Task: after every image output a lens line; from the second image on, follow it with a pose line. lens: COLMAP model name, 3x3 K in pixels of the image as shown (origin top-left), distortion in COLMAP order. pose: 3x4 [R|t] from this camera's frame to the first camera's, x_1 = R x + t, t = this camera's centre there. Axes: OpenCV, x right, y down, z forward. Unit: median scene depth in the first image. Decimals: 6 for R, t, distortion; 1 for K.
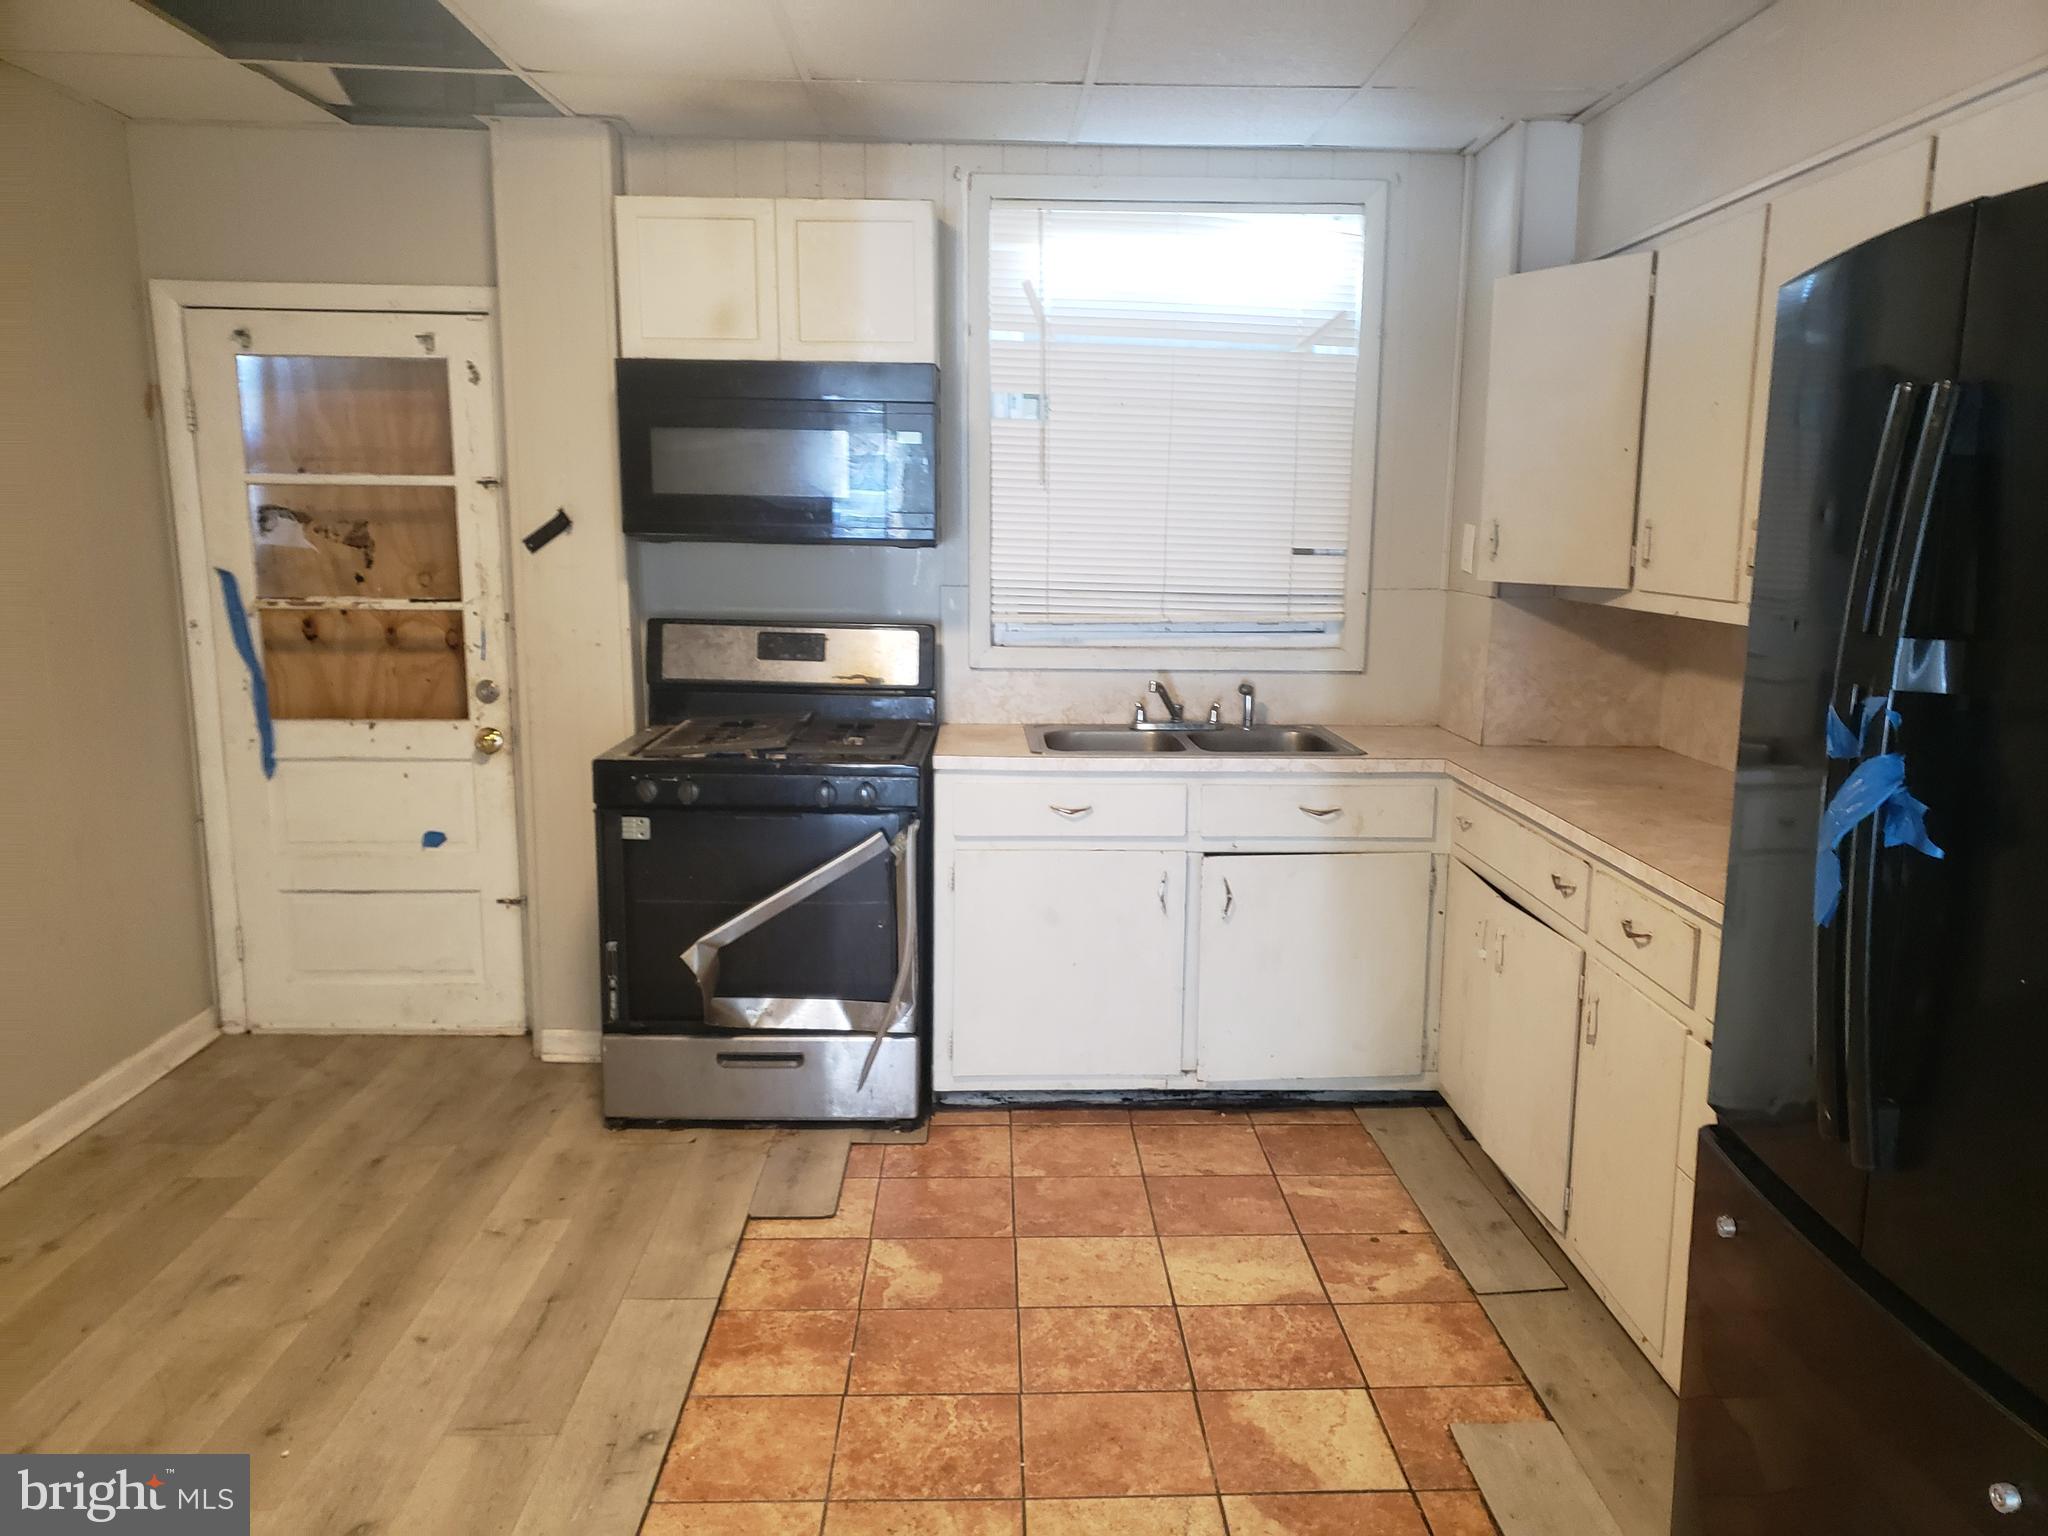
lens RADIAL K [[1587.3, 0, 1064.8], [0, 1587.3, 795.9], [0, 0, 1]] dist [0.065789, -0.050652]
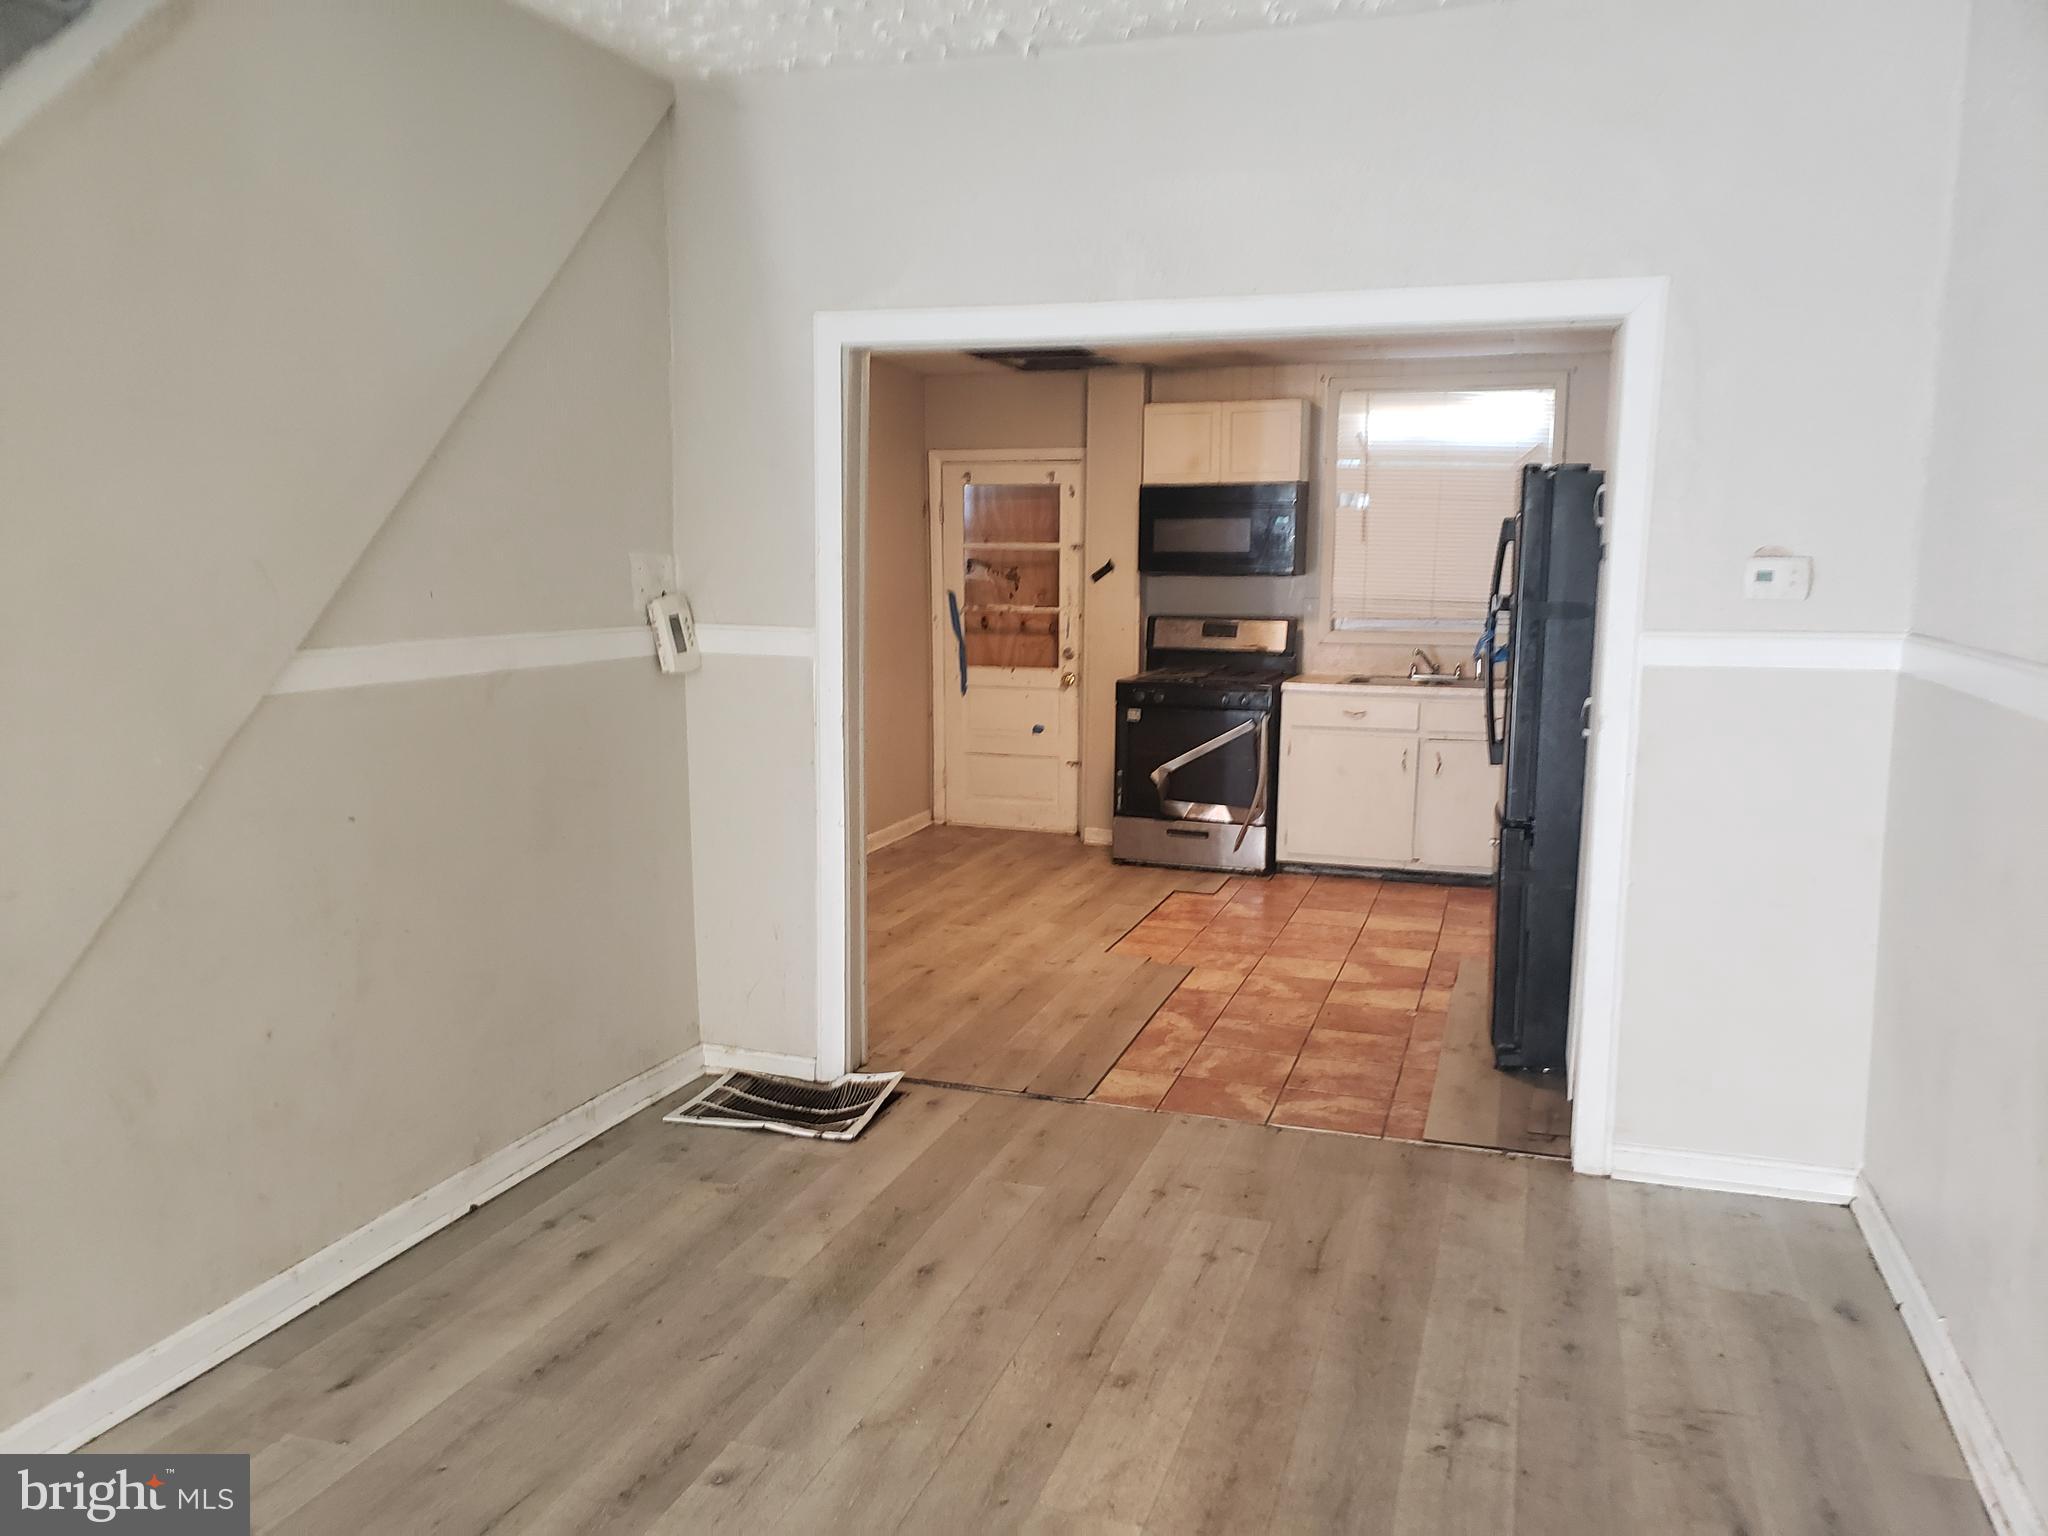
lens RADIAL K [[1587.3, 0, 1004.5], [0, 1587.3, 796.5], [0, 0, 1]] dist [0.065789, -0.050652]
pose [[0.932171, 0.047920, -0.358831, 0.281109], [-0.058785, 0.998082, -0.019424, 0.157721], [0.357212, 0.039200, 0.933200, -0.862171]]
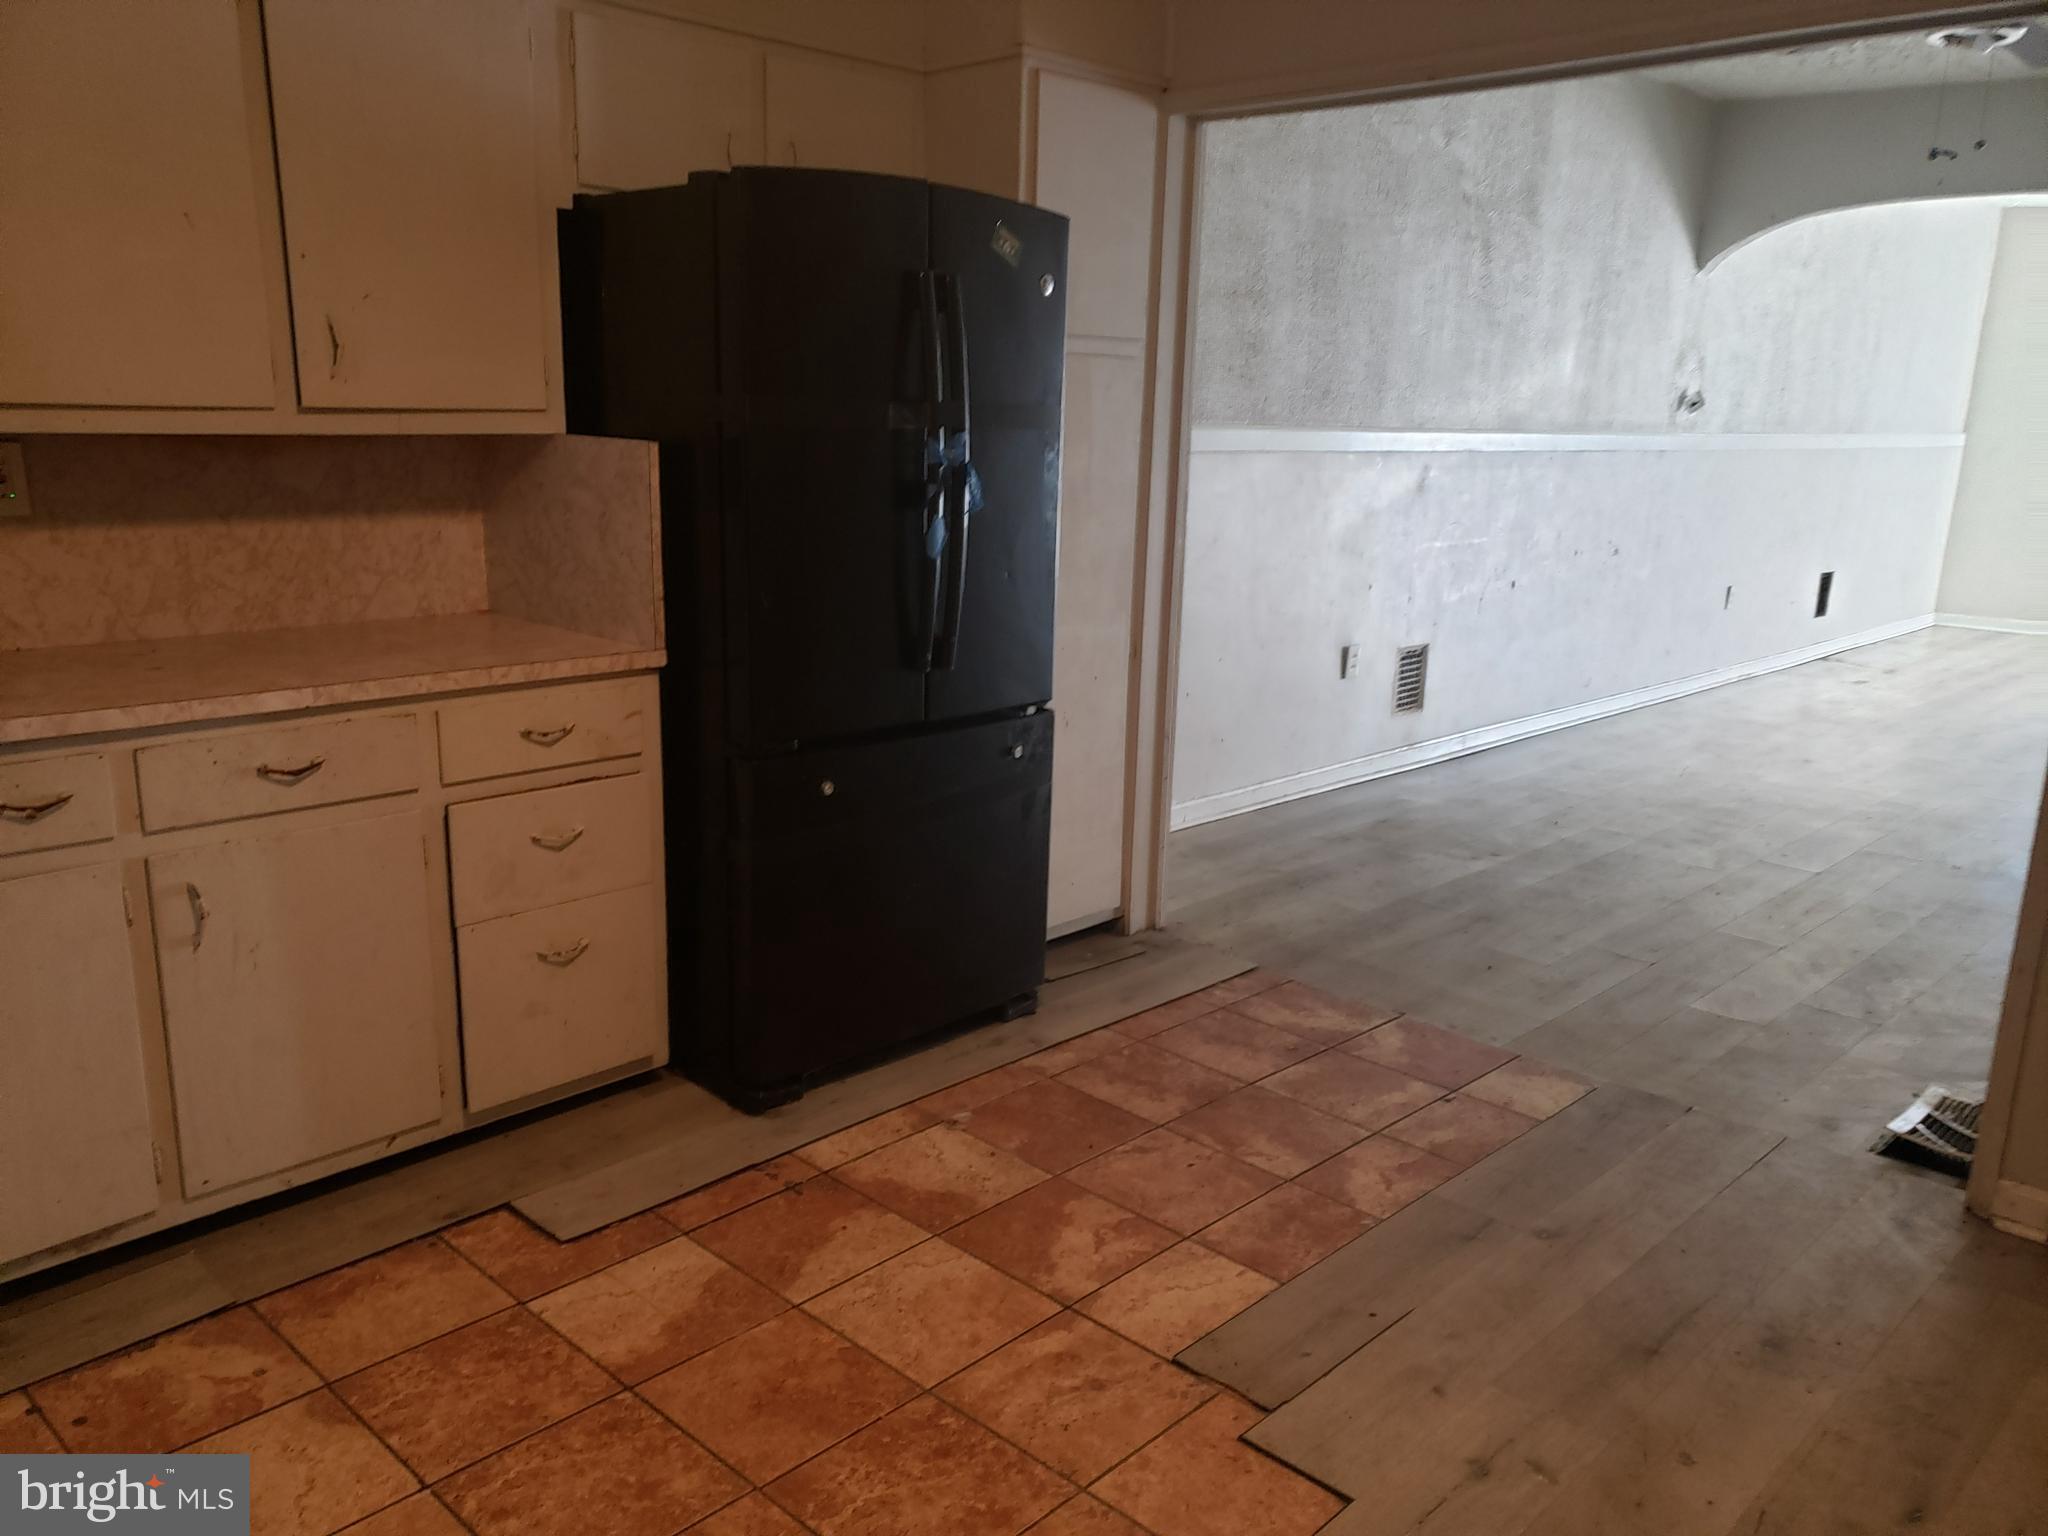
lens RADIAL K [[1587.3, 0, 1028.6], [0, 1587.3, 726.9], [0, 0, 1]] dist [0.065789, -0.050652]
pose [[-0.685070, -0.180164, 0.705847, -0.391455], [0.091501, 0.939980, 0.328733, -0.135721], [-0.722708, 0.289791, -0.627467, 0.853557]]
